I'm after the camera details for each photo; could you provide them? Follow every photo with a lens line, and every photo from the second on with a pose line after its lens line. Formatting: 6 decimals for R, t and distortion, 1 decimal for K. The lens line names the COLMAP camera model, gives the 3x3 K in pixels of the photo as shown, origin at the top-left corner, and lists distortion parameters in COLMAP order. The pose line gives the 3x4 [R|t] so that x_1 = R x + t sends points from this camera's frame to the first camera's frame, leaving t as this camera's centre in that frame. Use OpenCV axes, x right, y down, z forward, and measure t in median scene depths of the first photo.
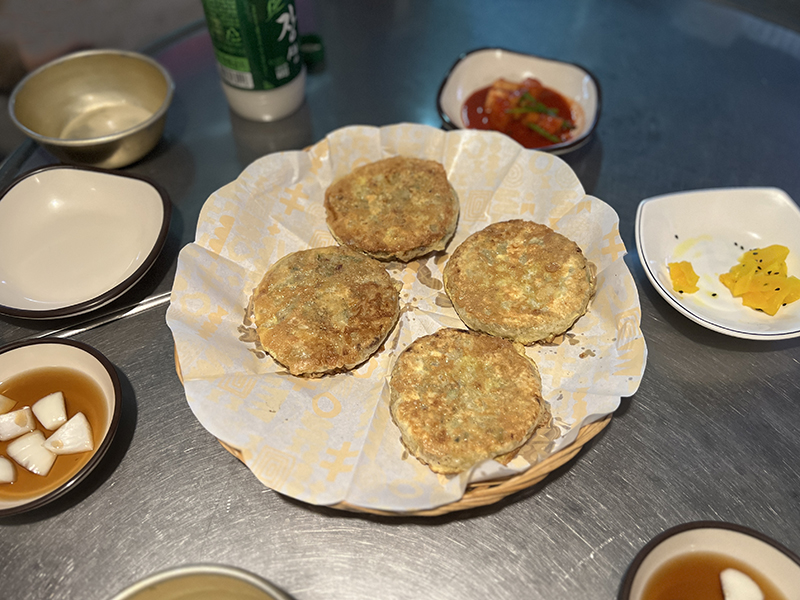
lens RADIAL K [[631.6, 0, 400.0], [0, 631.6, 300.0], [0, 0, 1]] dist [0.079172, -0.208935]
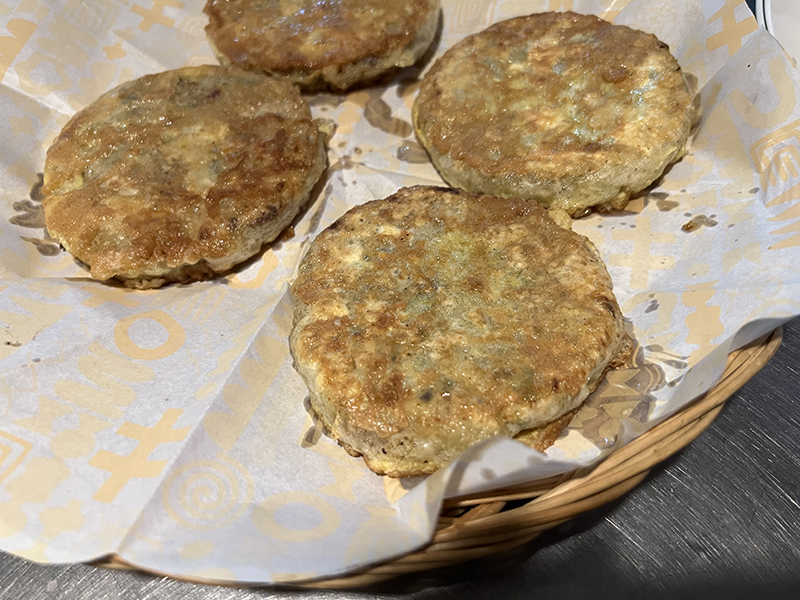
lens RADIAL K [[631.6, 0, 400.0], [0, 631.6, 300.0], [0, 0, 1]] dist [0.079172, -0.208935]
pose [[0.999210, -0.030157, -0.025866, 0.075895], [0.030333, 0.999519, 0.006464, 0.135490], [0.025659, -0.007243, 0.999645, 0.509932]]
